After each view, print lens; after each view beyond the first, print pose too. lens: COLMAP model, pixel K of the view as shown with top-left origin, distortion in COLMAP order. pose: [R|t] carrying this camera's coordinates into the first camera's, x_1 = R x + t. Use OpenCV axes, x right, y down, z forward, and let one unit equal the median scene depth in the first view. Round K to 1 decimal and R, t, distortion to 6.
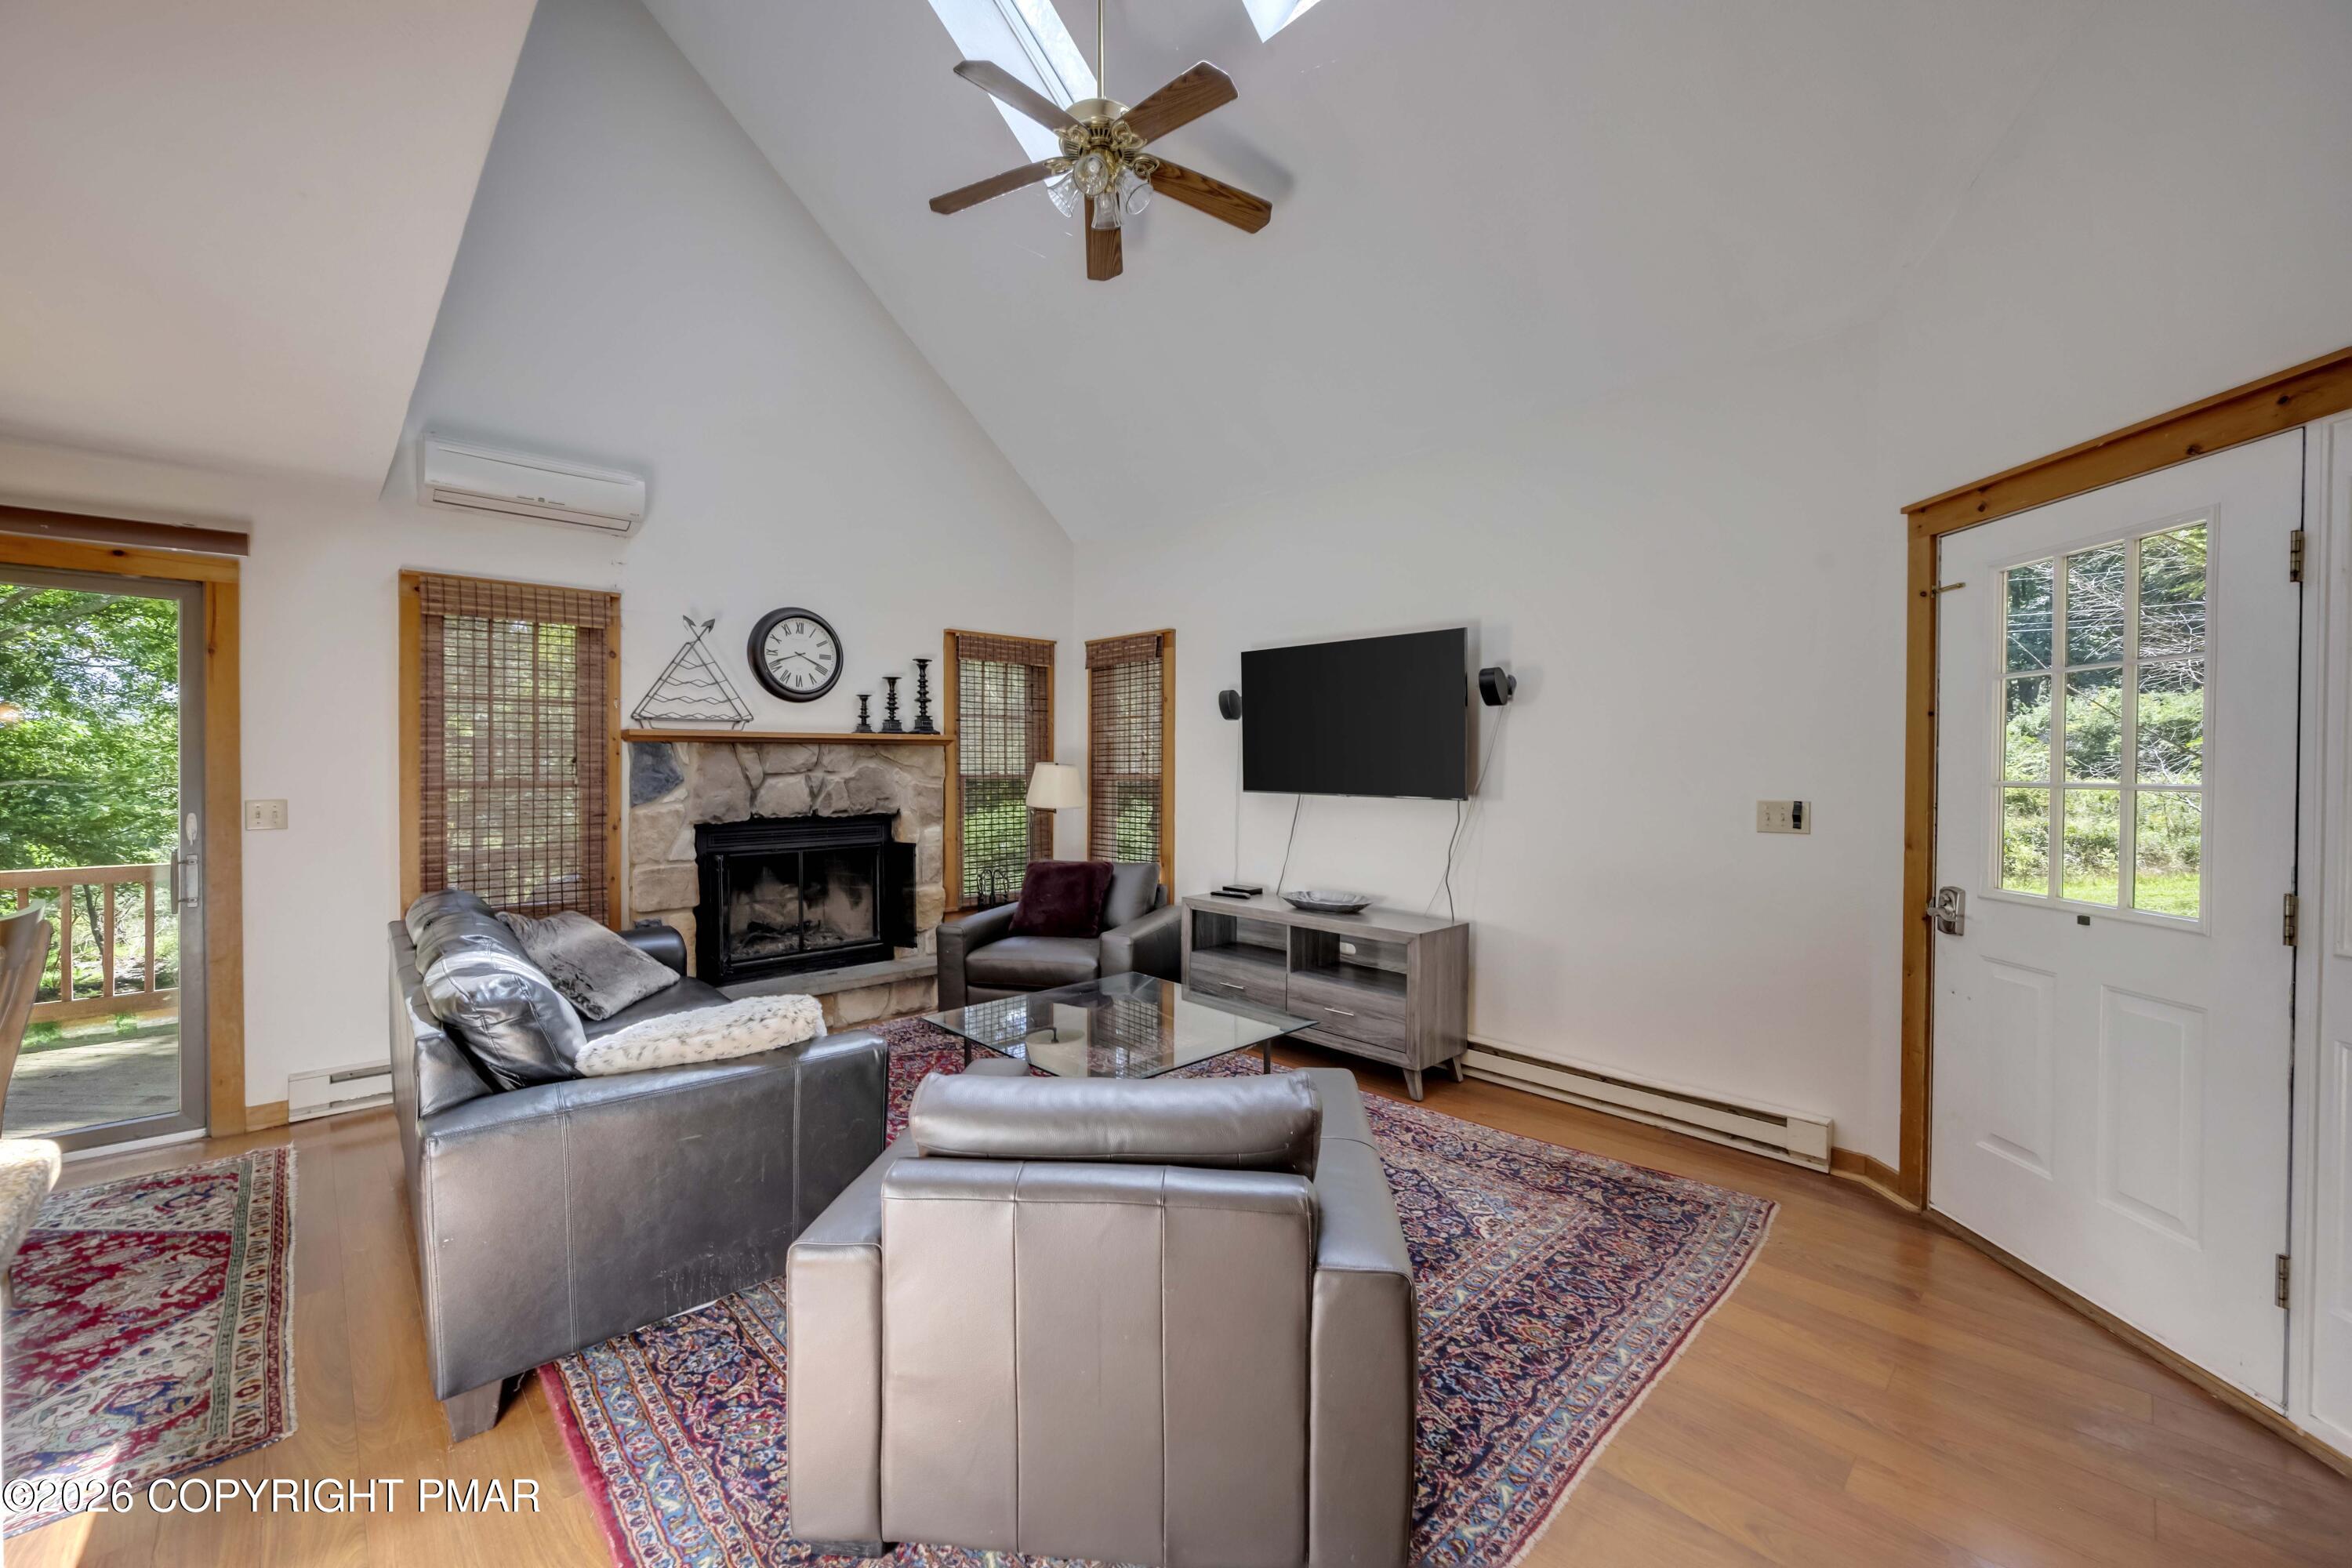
lens RADIAL K [[928.8, 0, 1172.1], [0, 928.8, 776.8], [0, 0, 1]] dist [-0.002084, 0.000084]
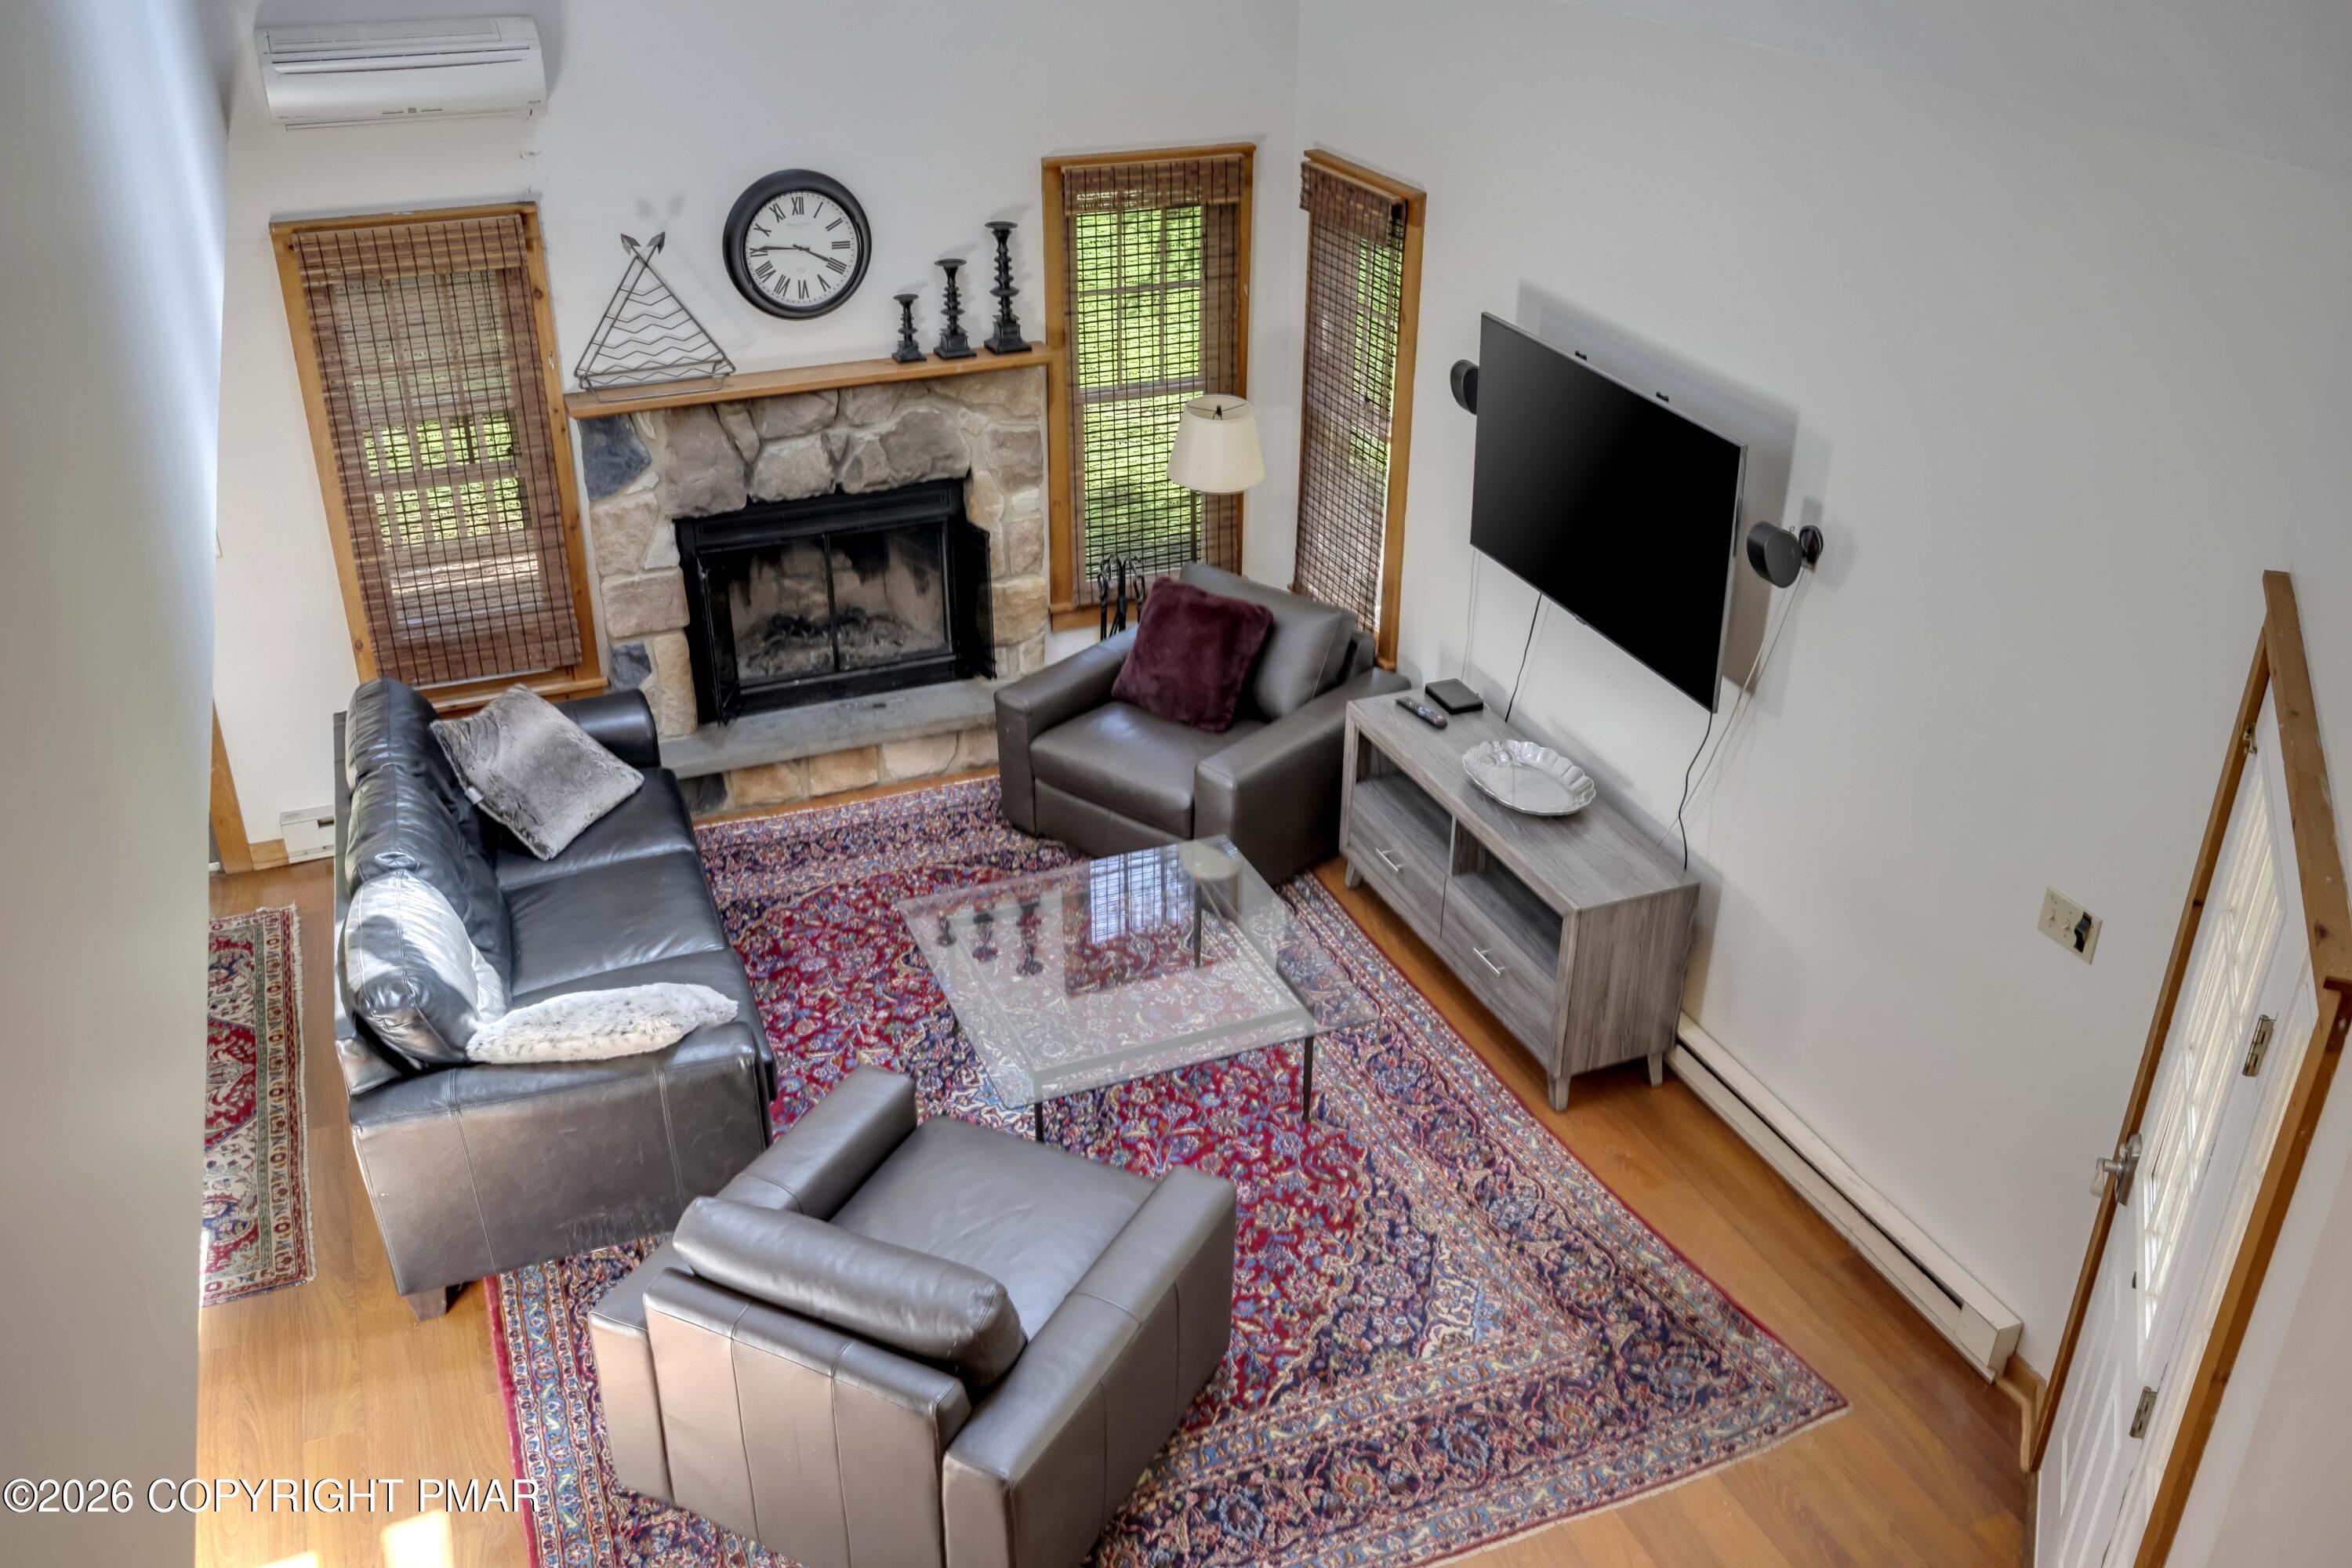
lens RADIAL K [[2057.7, 0, 1165.2], [0, 2057.7, 782.0], [0, 0, 1]] dist [-0.007546, -0.009546]
pose [[0.928848, 0.174676, -0.326695, 0.407480], [-0.004903, 0.887580, 0.460628, -0.526159], [0.370429, -0.426251, 0.825283, -0.258272]]
